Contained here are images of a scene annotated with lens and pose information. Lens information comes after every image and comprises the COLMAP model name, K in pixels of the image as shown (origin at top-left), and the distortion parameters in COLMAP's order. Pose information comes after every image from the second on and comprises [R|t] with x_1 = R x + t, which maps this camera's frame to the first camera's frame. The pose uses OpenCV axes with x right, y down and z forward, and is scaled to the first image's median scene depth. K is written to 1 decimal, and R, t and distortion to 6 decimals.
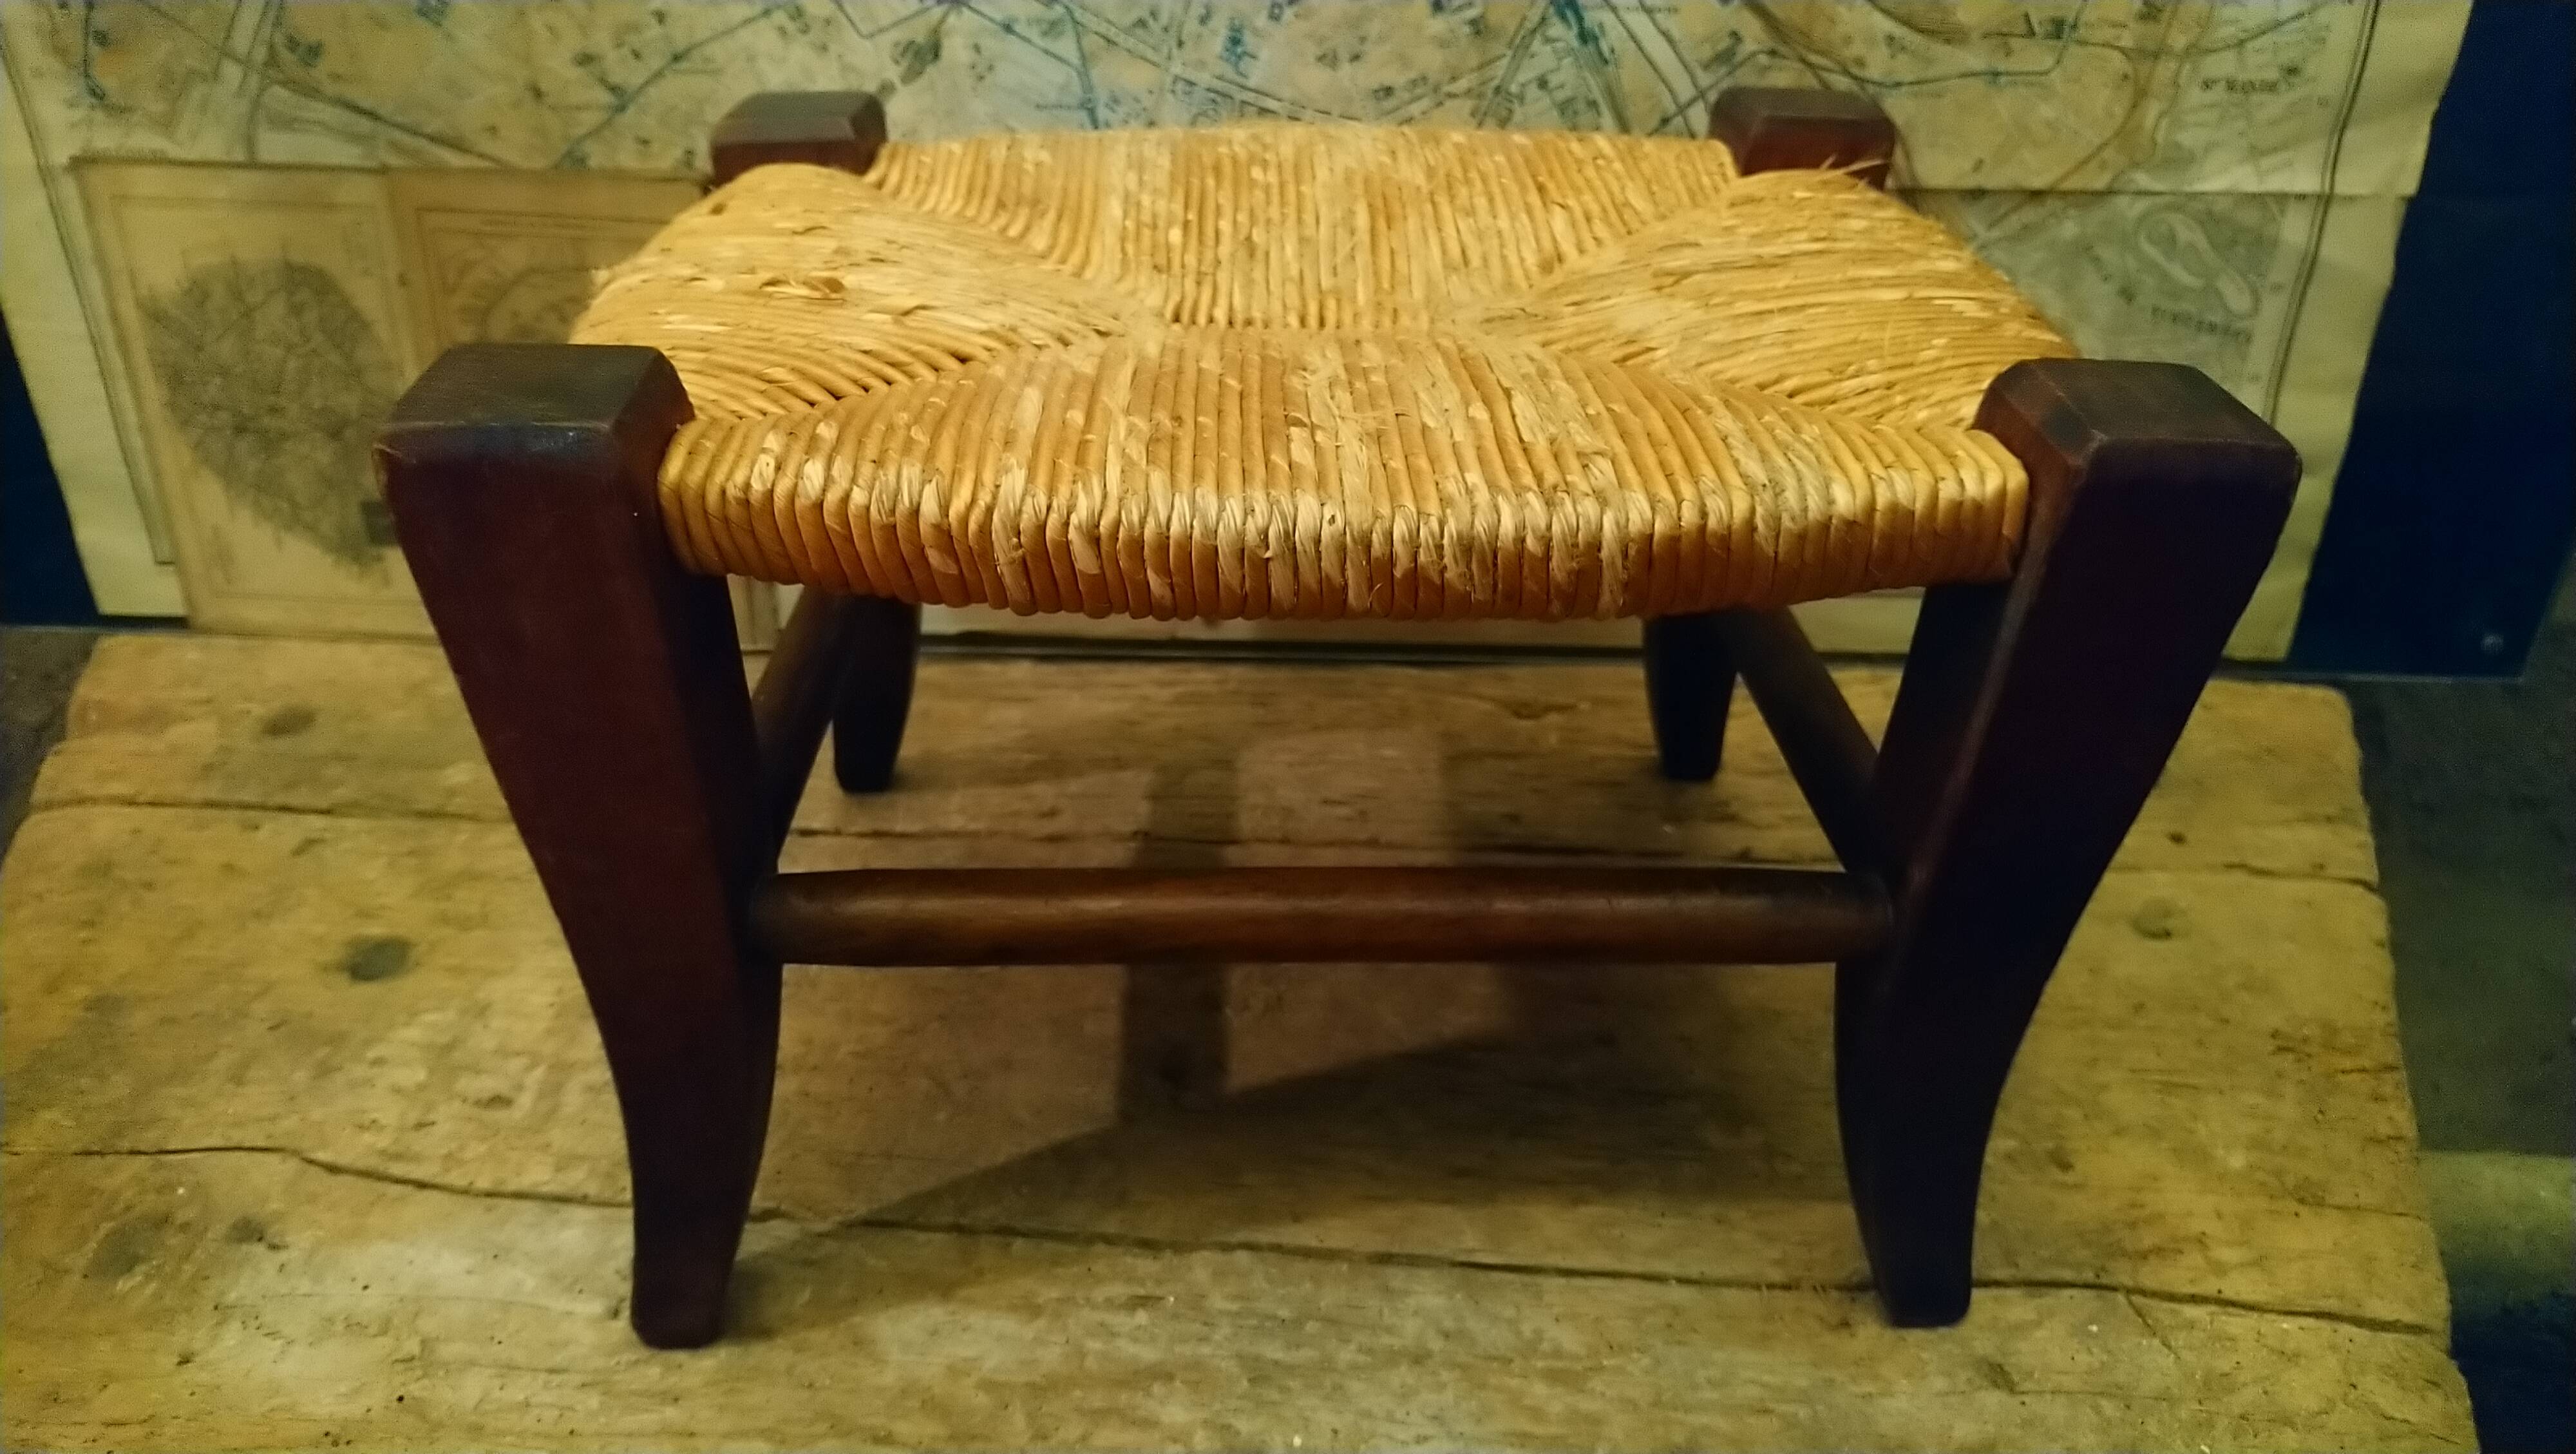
lens RADIAL K [[1592.1, 0, 1276.8], [0, 1592.1, 777.7], [0, 0, 1]] dist [0.008830, -0.040913]
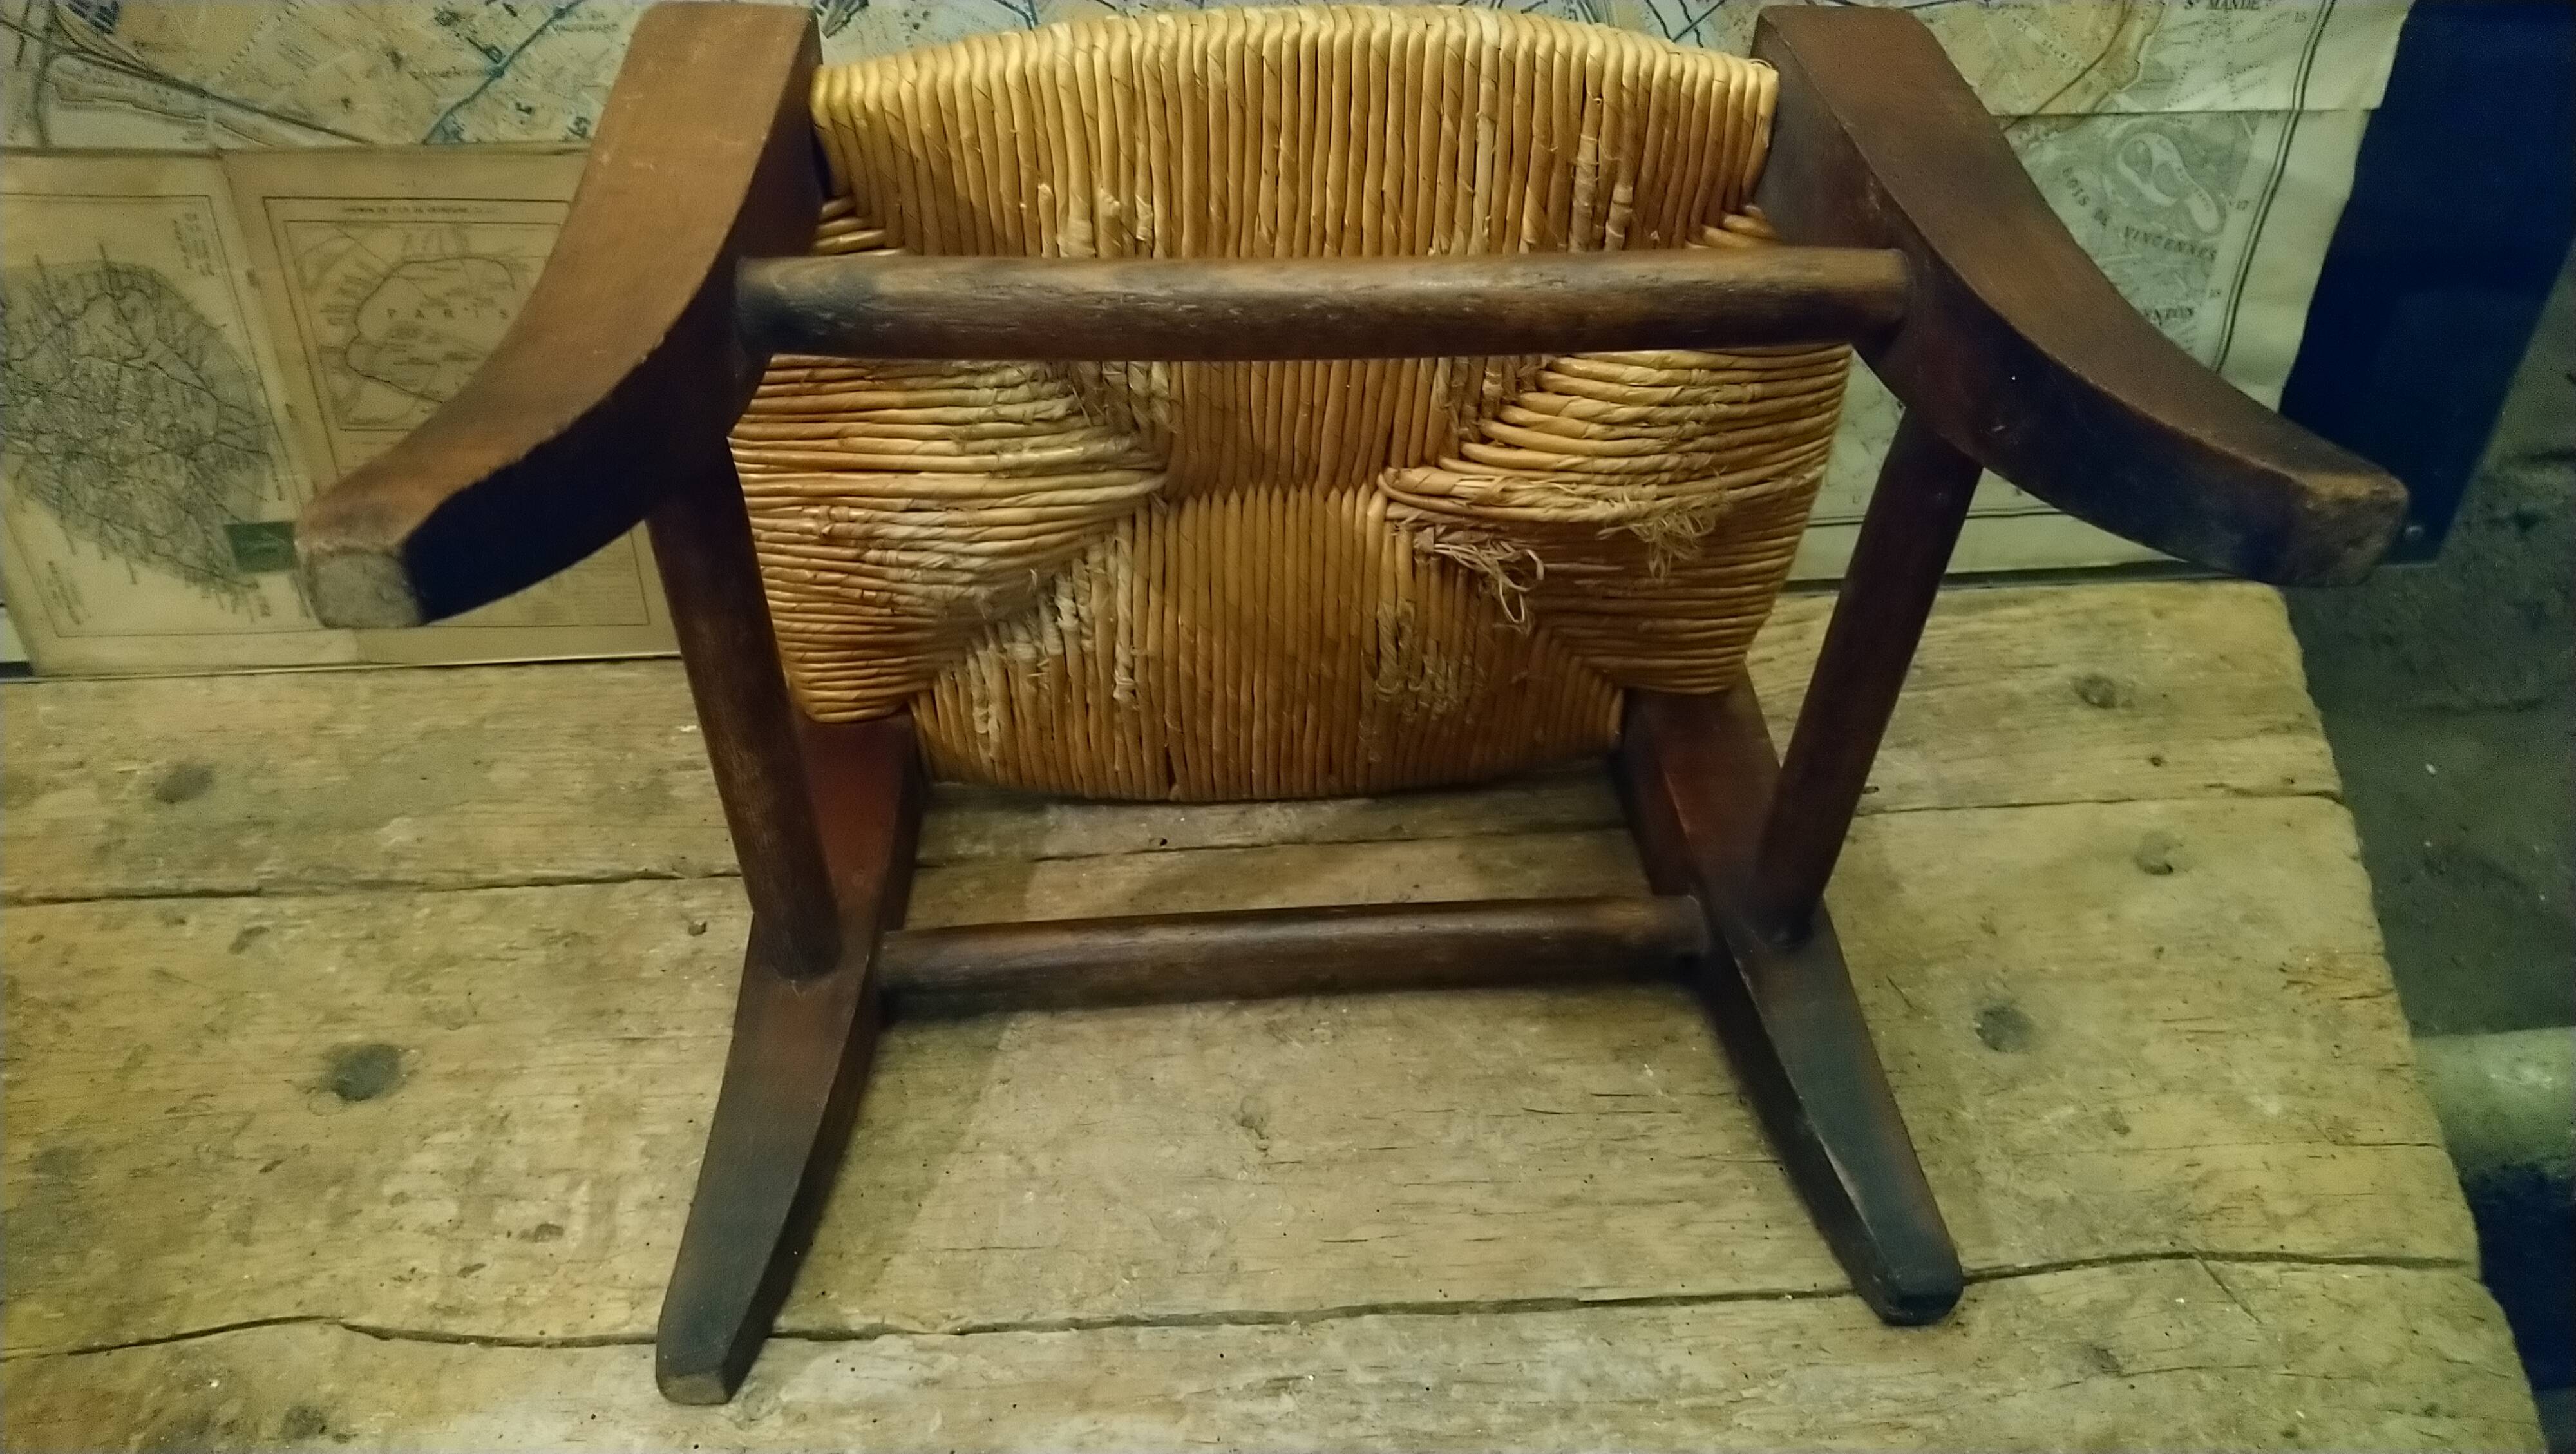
lens RADIAL K [[1592.1, 0, 1265.0], [0, 1592.1, 763.0], [0, 0, 1]] dist [0.008830, -0.040913]
pose [[0.990626, -0.080446, 0.110404, -0.156261], [0.067553, 0.990958, 0.115927, -0.151245], [-0.118732, -0.107382, 0.987103, 0.060654]]
